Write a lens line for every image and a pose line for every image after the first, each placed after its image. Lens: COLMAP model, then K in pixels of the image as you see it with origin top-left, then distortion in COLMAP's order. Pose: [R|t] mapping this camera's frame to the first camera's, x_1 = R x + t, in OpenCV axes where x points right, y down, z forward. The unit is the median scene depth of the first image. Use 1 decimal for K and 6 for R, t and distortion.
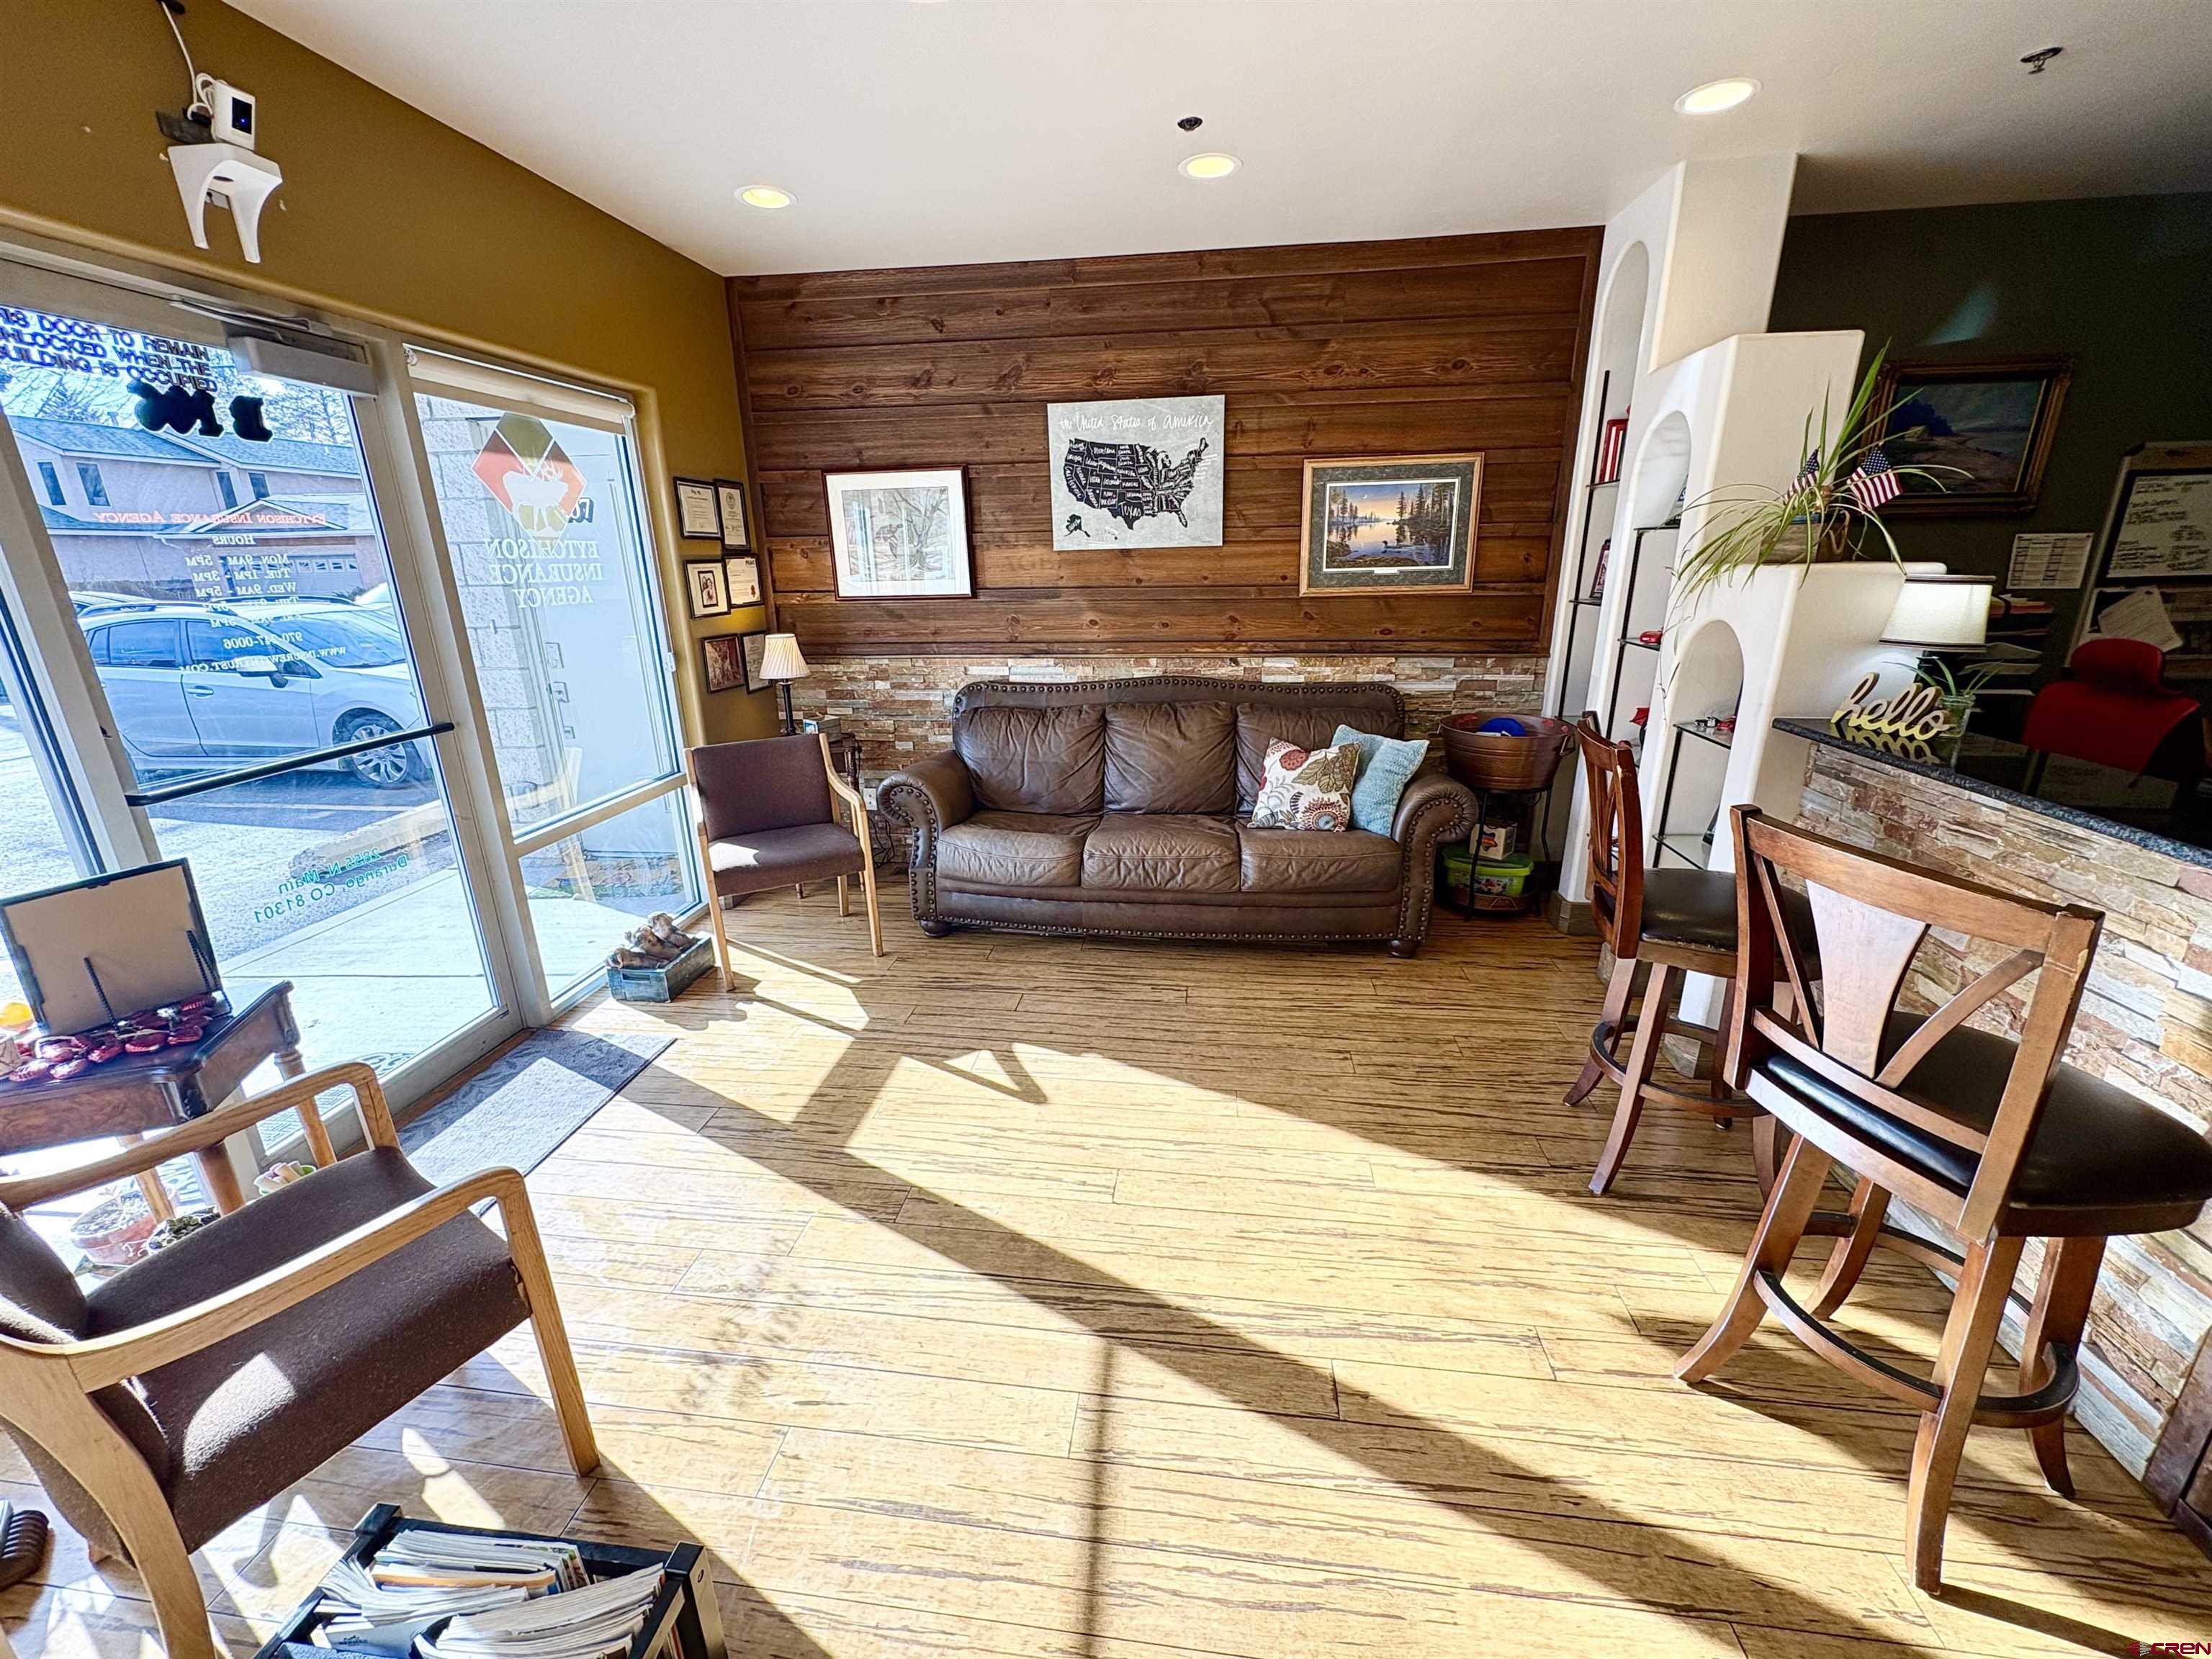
lens RADIAL K [[882.1, 0, 1106.8], [0, 882.1, 830.9], [0, 0, 1]] dist [0.000722, 0.000129]
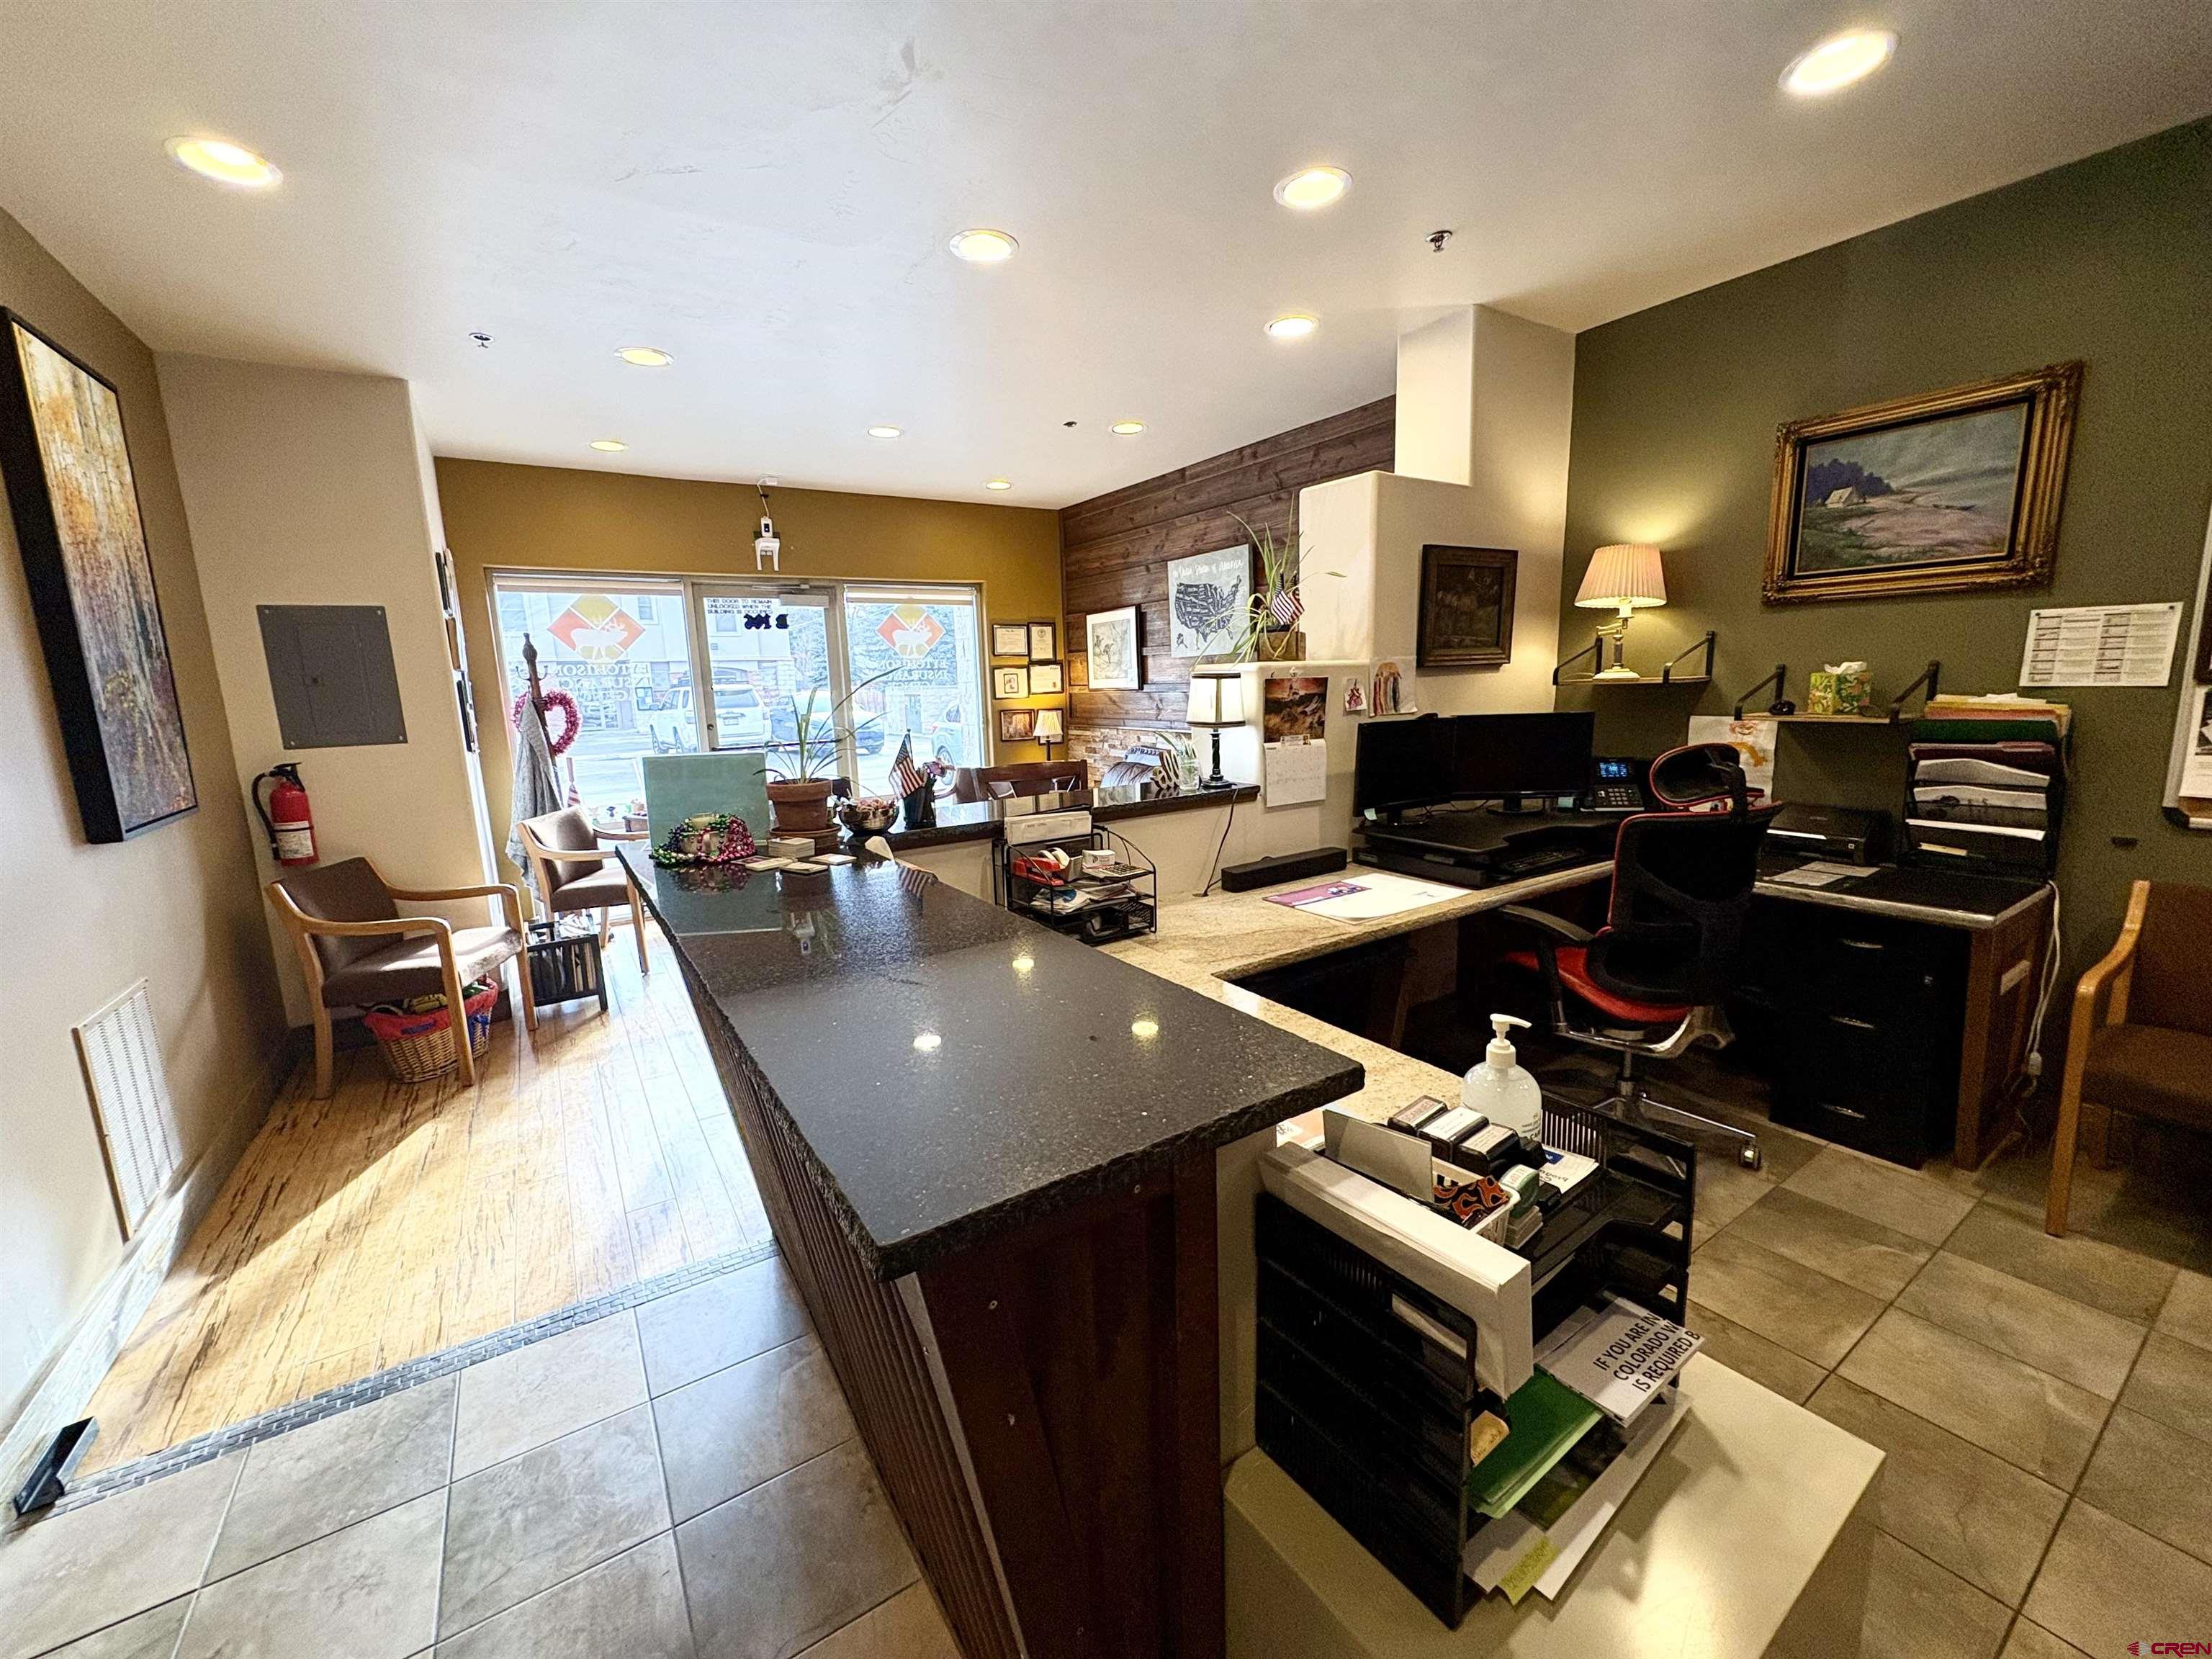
lens RADIAL K [[882.1, 0, 1105.8], [0, 882.1, 831.1], [0, 0, 1]] dist [0.000722, 0.000129]
pose [[0.646638, 0.127458, -0.752073, 1.088060], [-0.207473, 0.978159, -0.012613, -0.002042], [0.734039, 0.164191, 0.658959, 0.023261]]
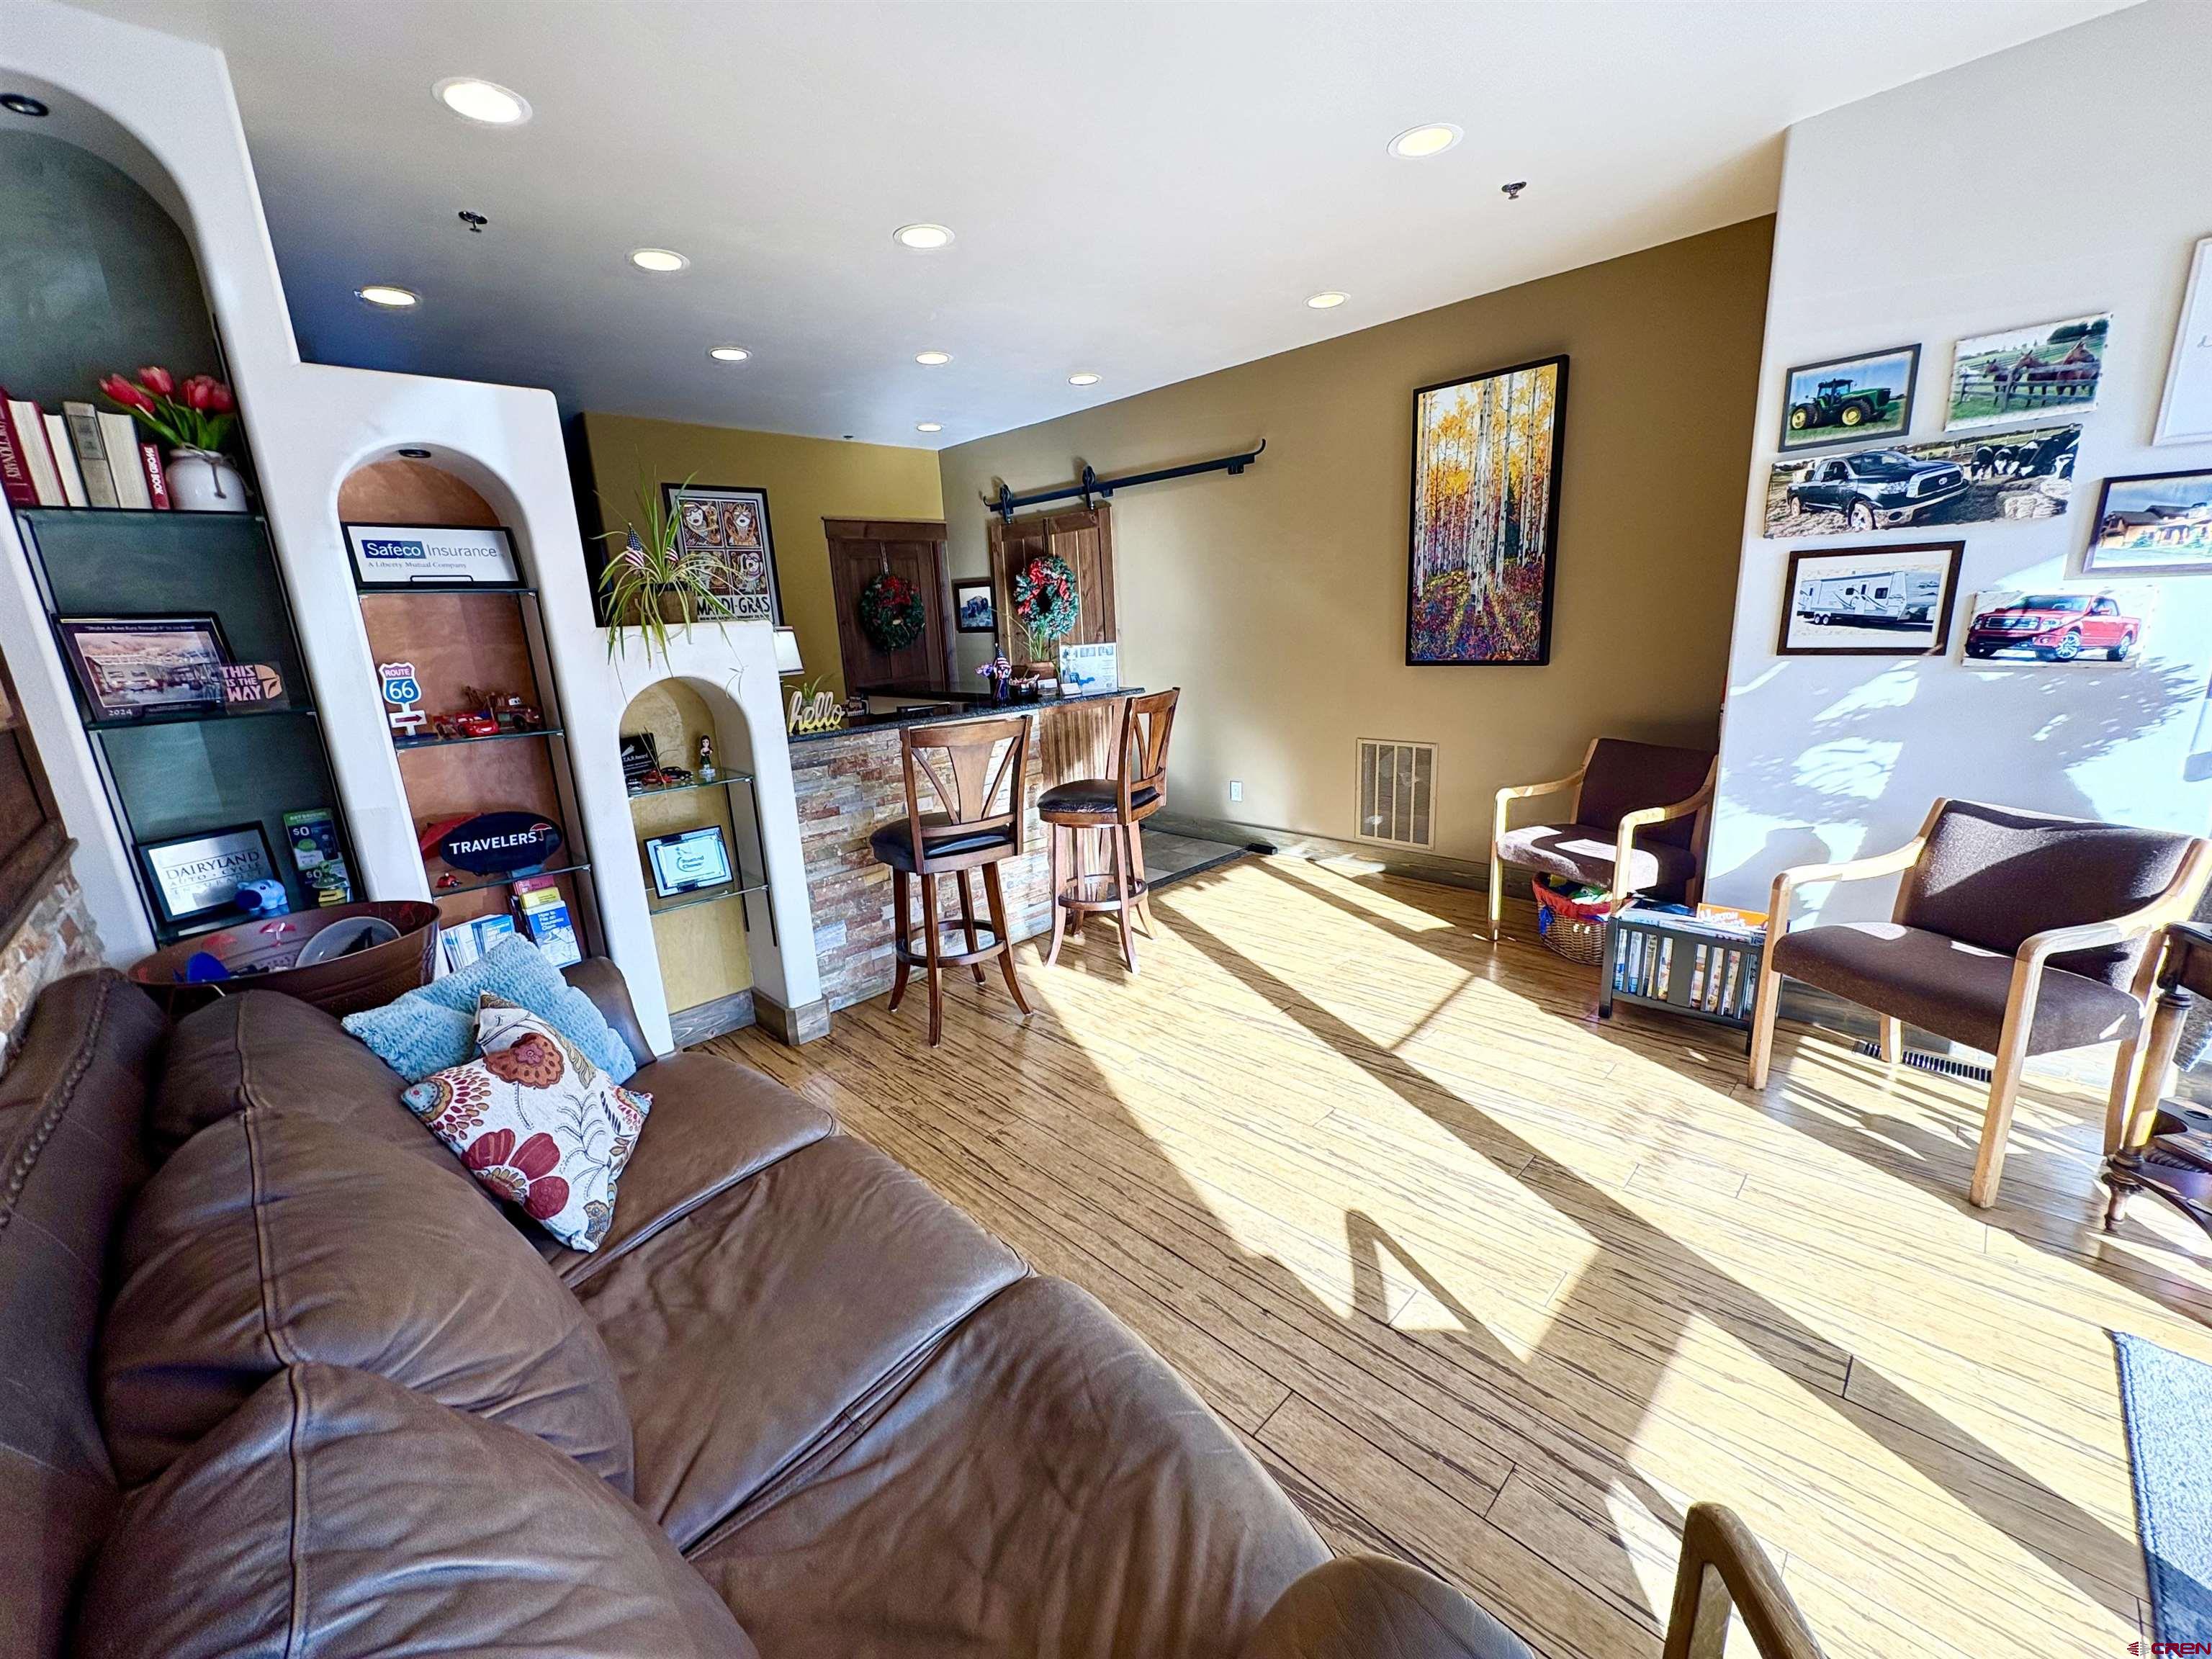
lens RADIAL K [[882.1, 0, 1106.7], [0, 882.1, 831.8], [0, 0, 1]] dist [0.000722, 0.000129]
pose [[-0.788469, -0.094723, 0.607737, -0.262971], [0.242327, 0.860315, 0.448482, -0.305789], [-0.565327, 0.500885, -0.655378, 1.068792]]
